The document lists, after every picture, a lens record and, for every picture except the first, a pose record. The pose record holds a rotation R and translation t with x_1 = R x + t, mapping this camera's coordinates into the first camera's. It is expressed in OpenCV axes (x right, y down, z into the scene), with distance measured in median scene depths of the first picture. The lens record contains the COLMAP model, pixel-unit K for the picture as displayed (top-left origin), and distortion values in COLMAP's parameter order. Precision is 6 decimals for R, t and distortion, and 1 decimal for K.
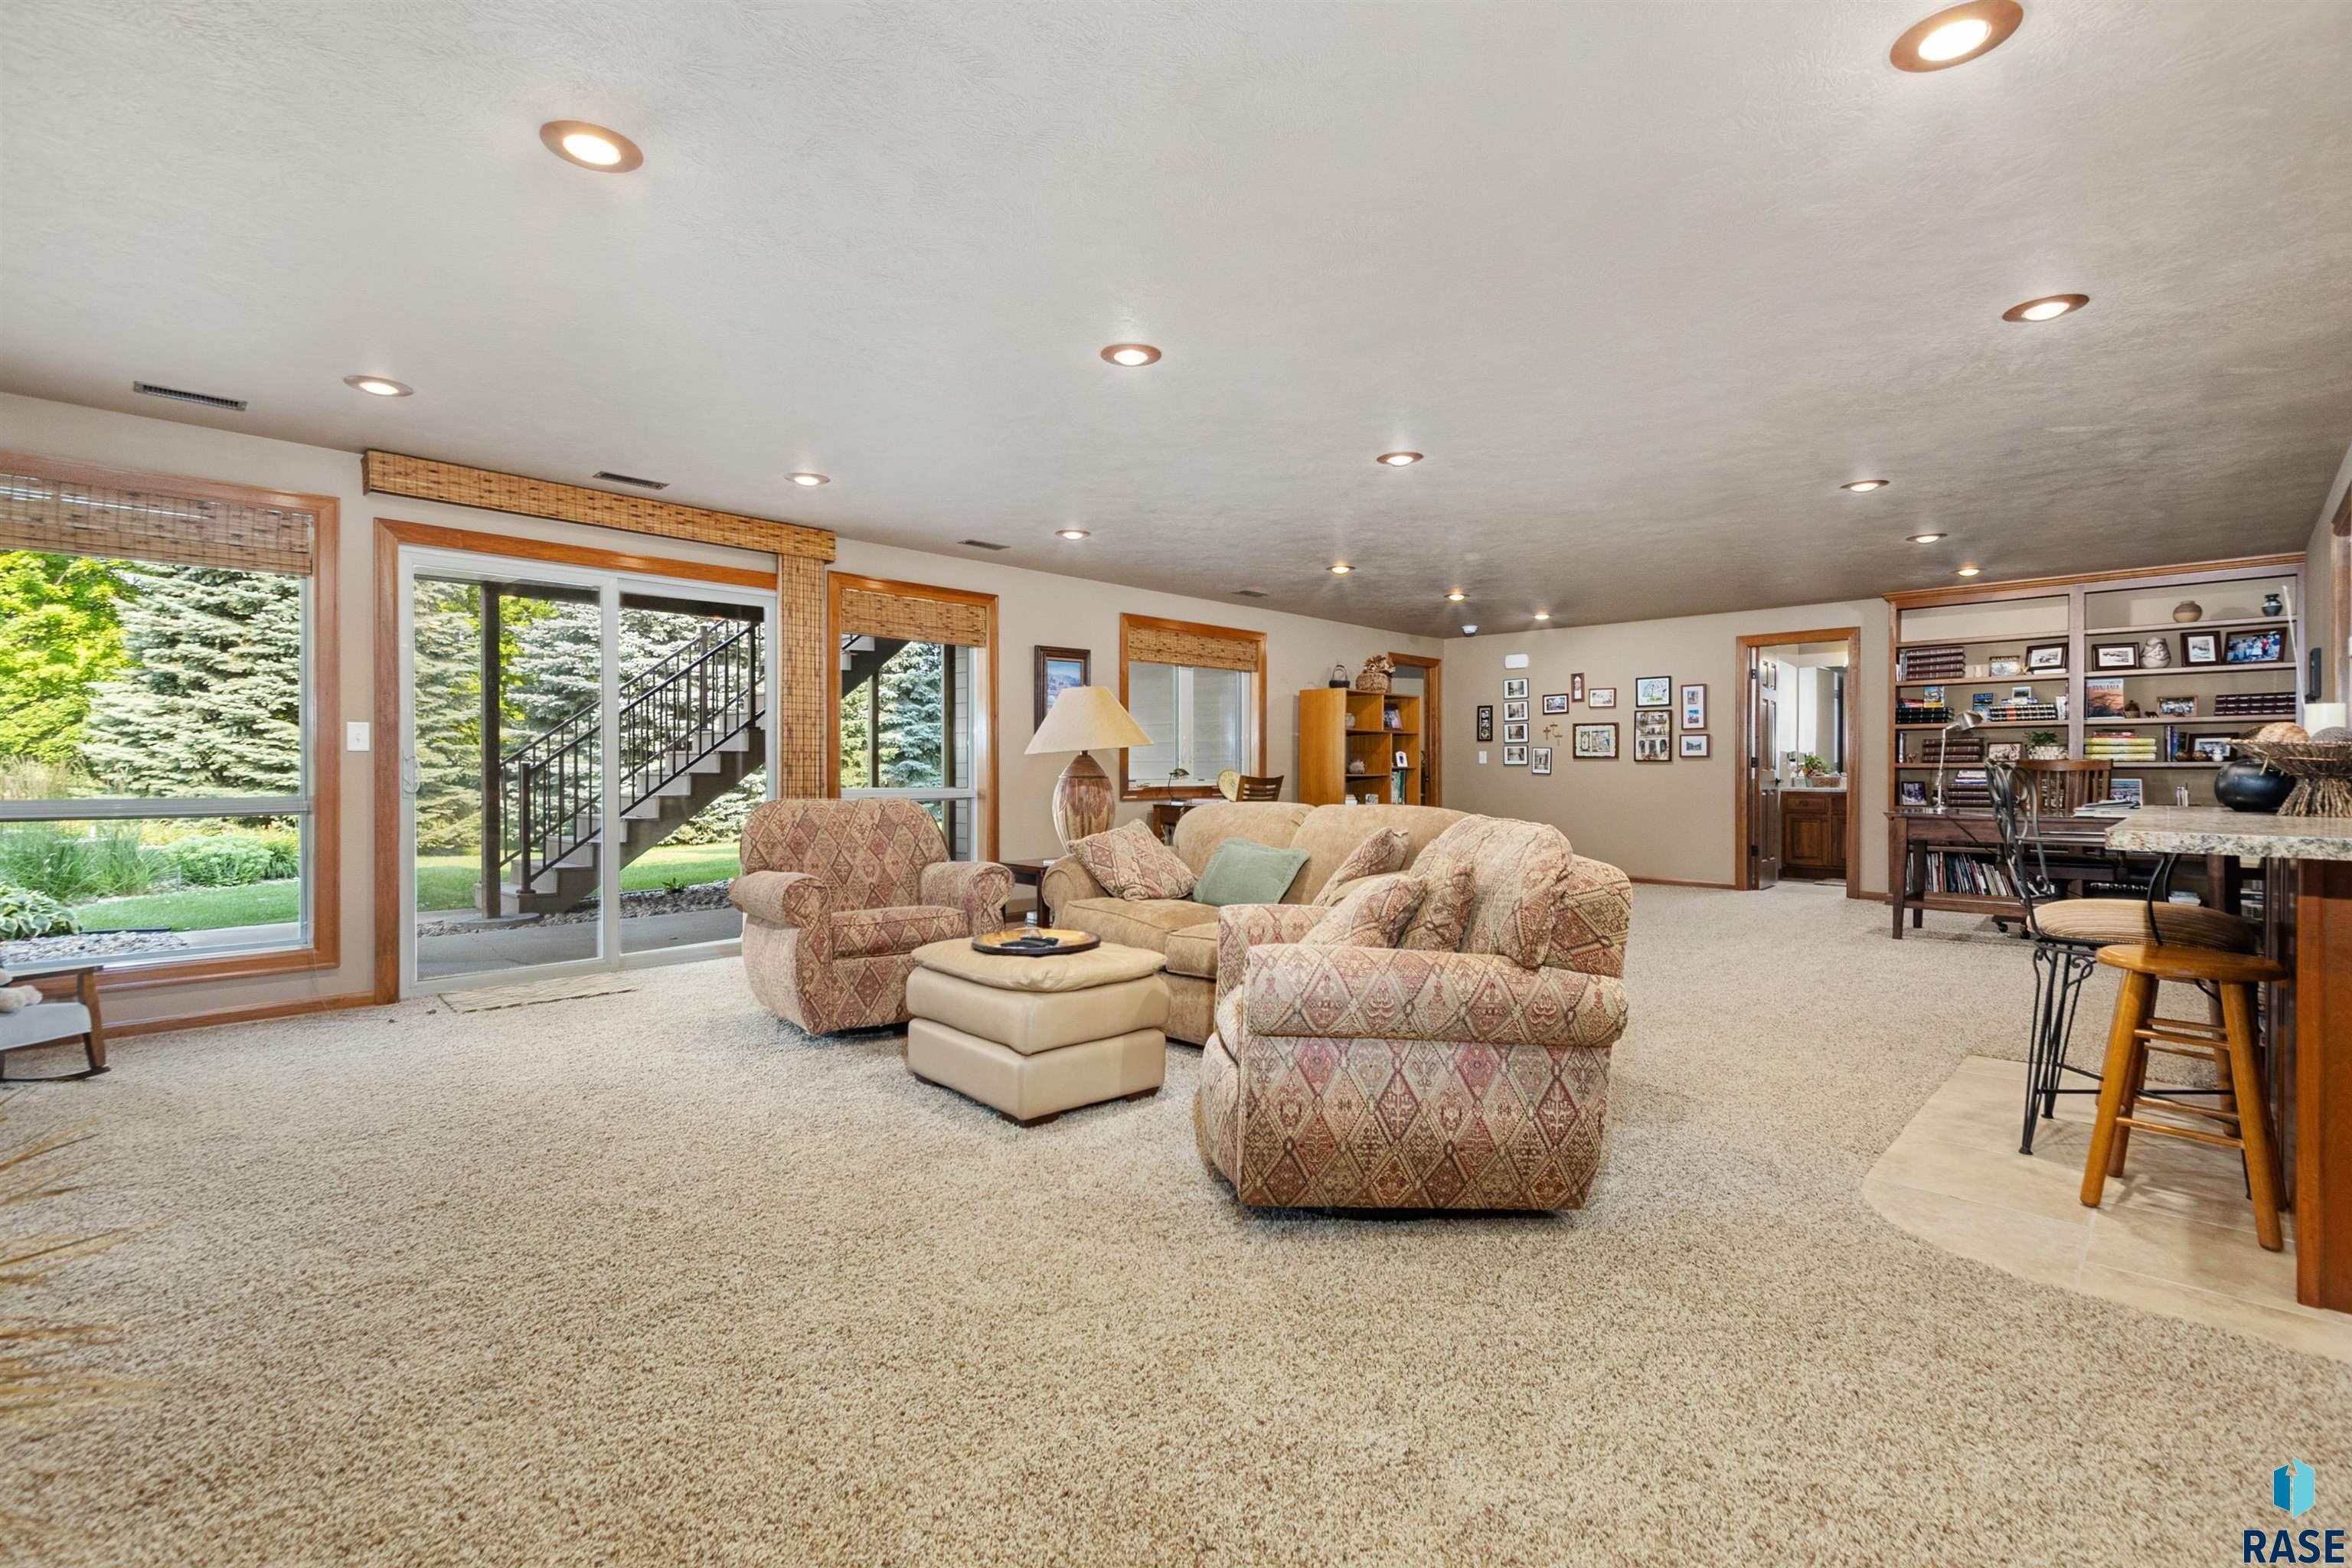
lens RADIAL K [[1069.3, 0, 1175.1], [0, 1069.3, 766.7], [0, 0, 1]] dist [0.002920, -0.000450]
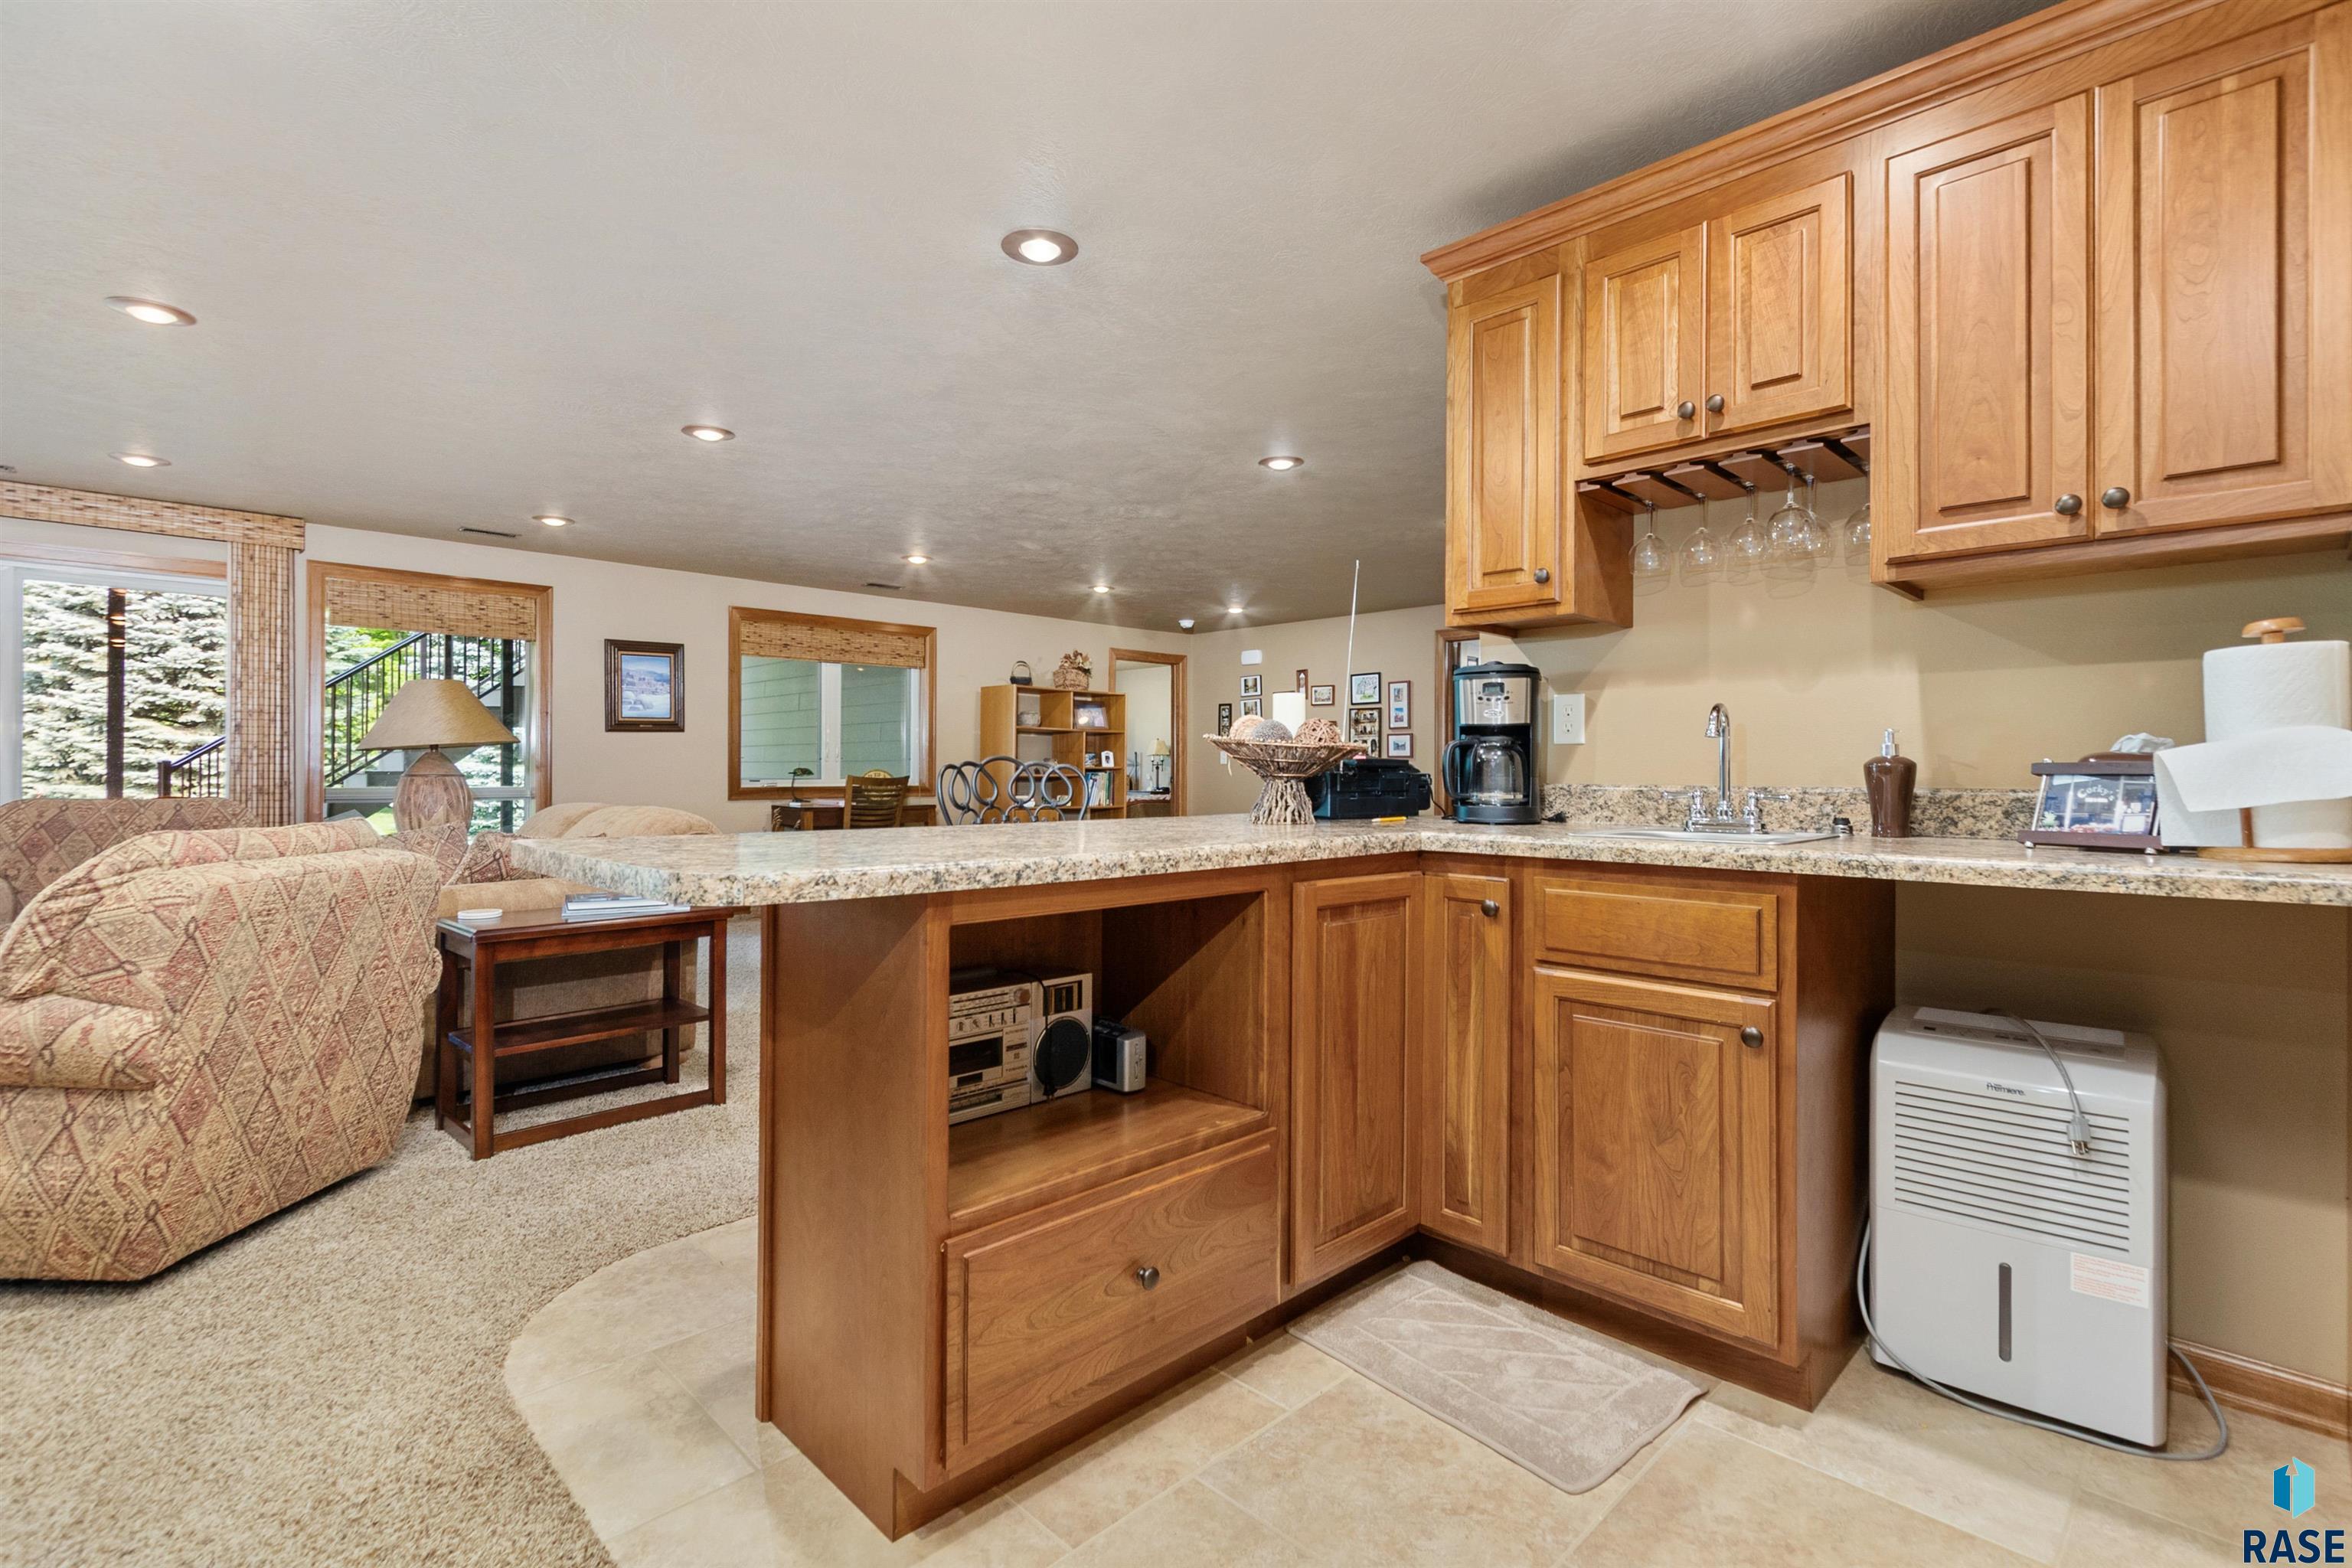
lens RADIAL K [[1069.3, 0, 1175.1], [0, 1069.3, 766.7], [0, 0, 1]] dist [0.002920, -0.000450]
pose [[0.999518, 0.002213, -0.030973, 0.367705], [-0.002242, 0.999997, -0.000875, 0.000672], [0.030971, 0.000944, 0.999520, 0.050087]]
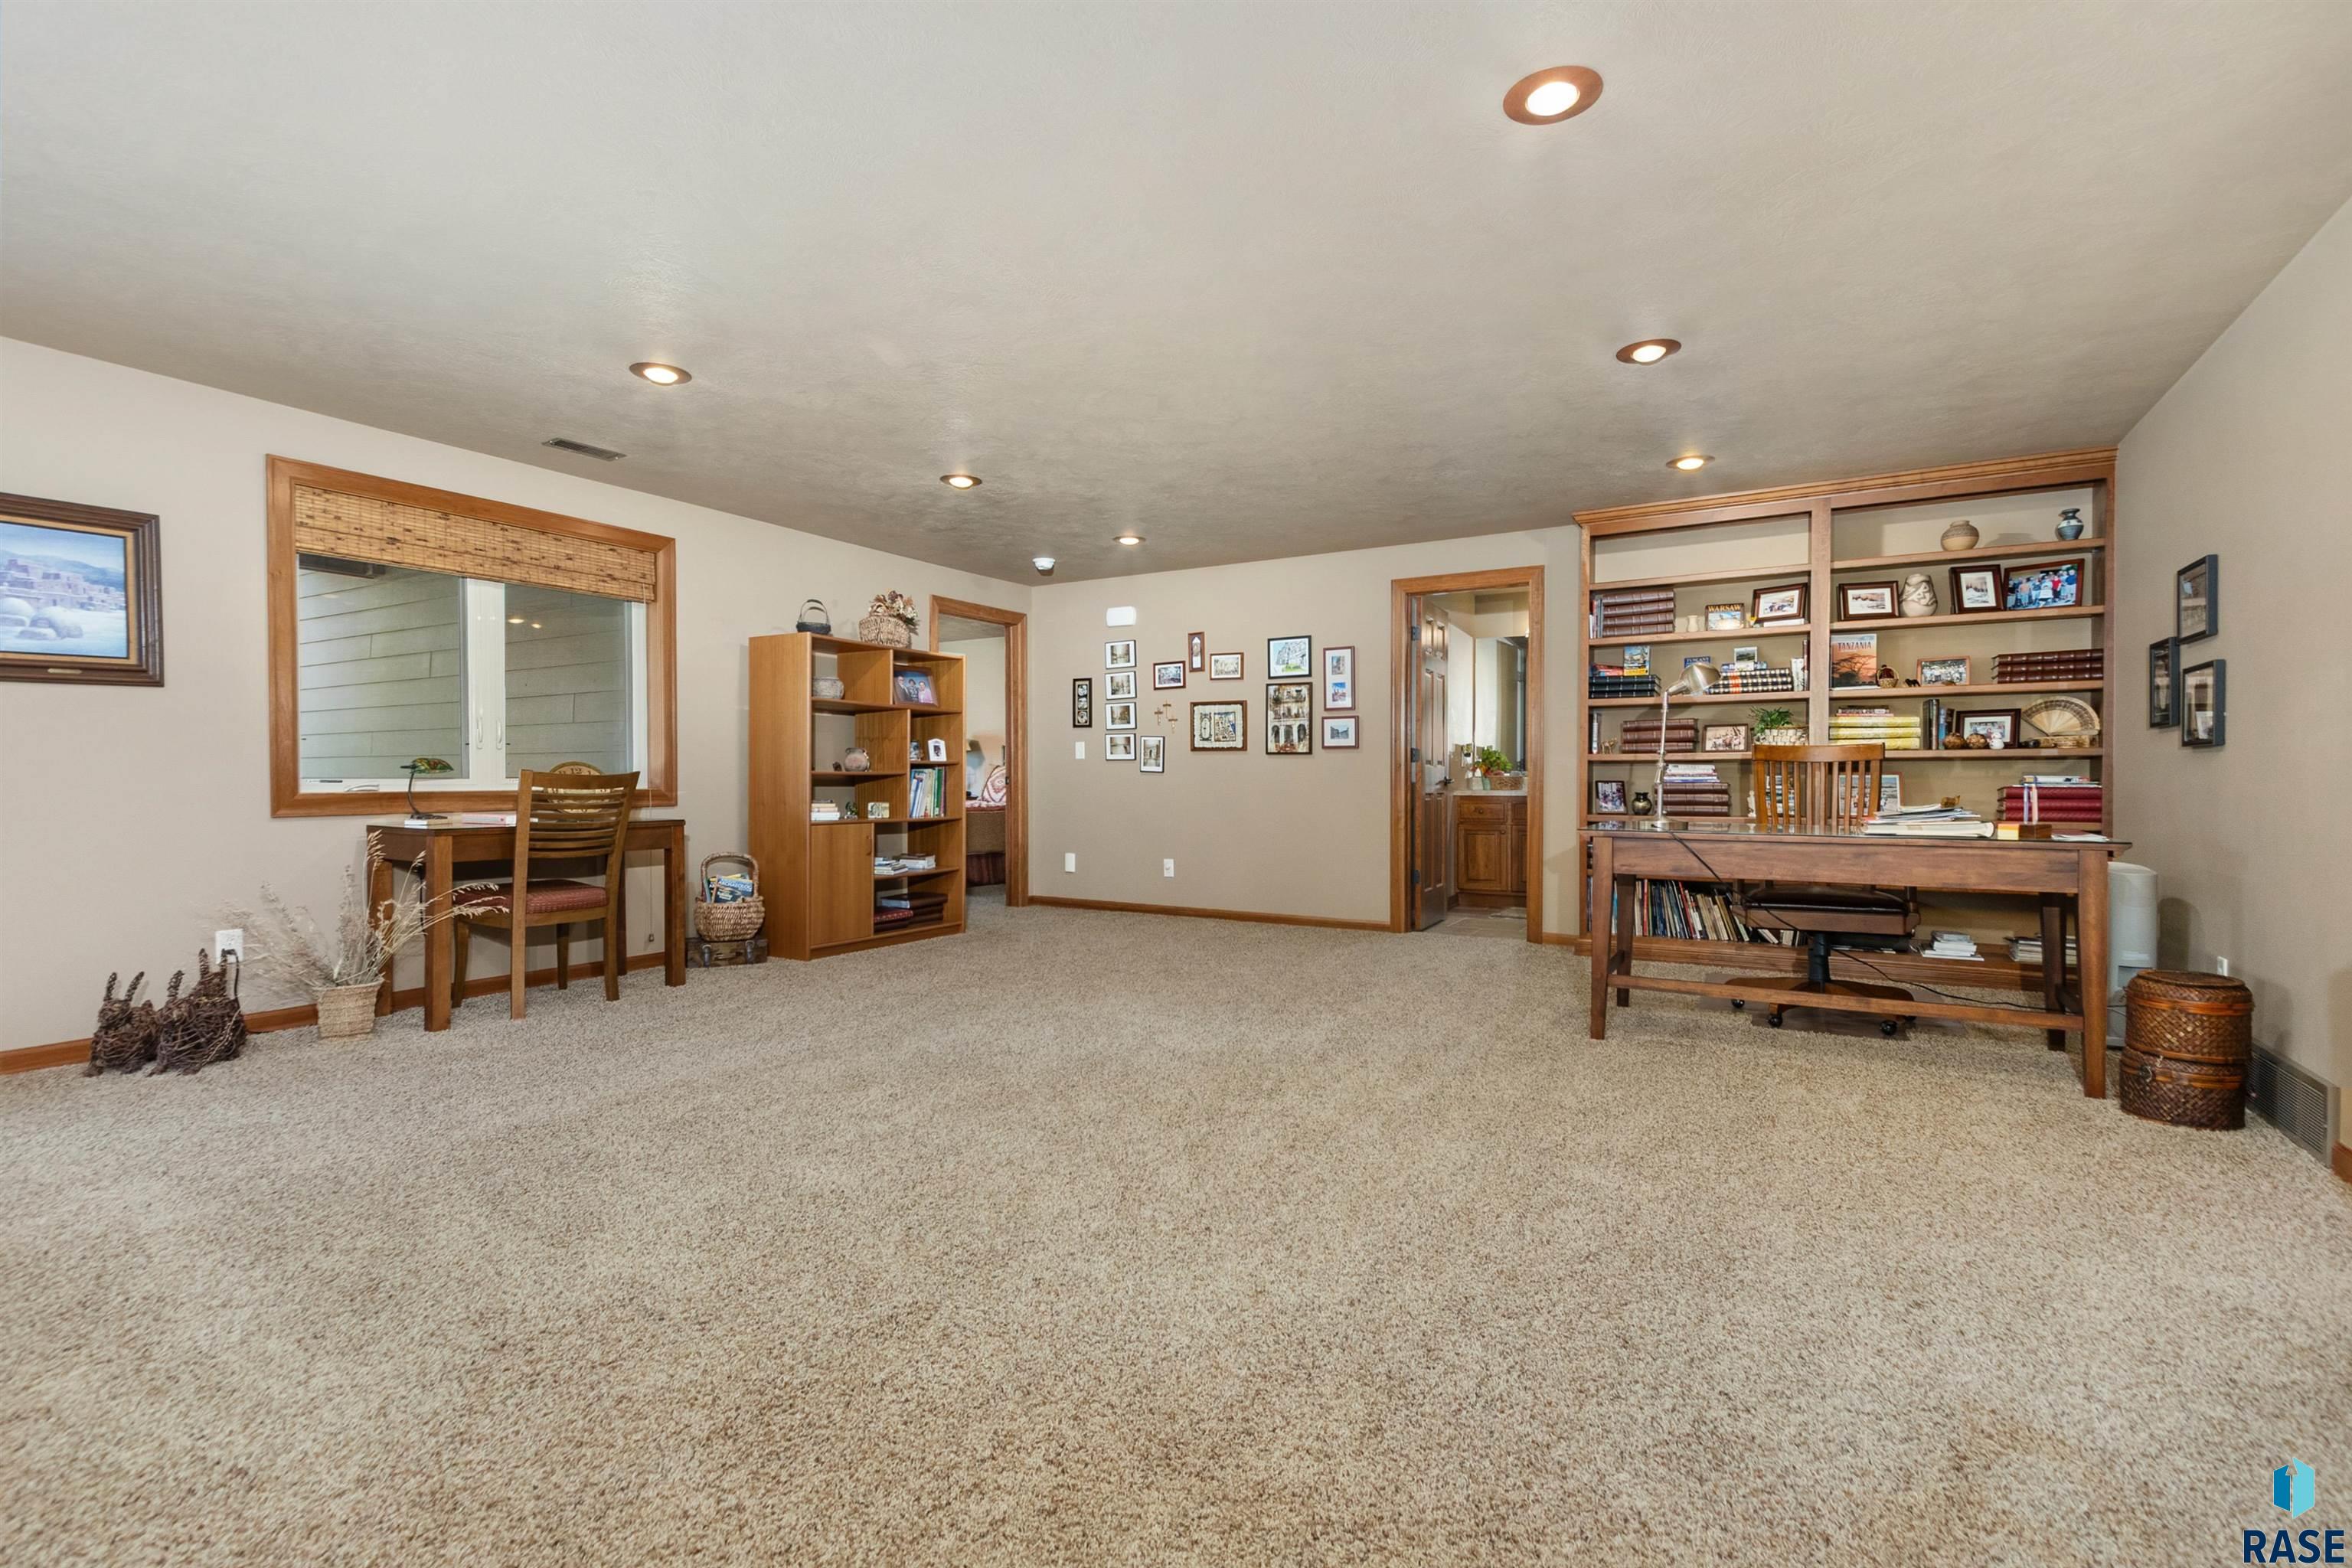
lens RADIAL K [[1059.6, 0, 1176.0], [0, 1059.6, 784.0], [0, 0, 1]] dist [0.004613, -0.000500]
pose [[0.972777, -0.002708, 0.231727, 0.247708], [0.000214, 0.999942, 0.010790, 0.008865], [-0.231743, -0.010446, 0.972721, 0.385724]]
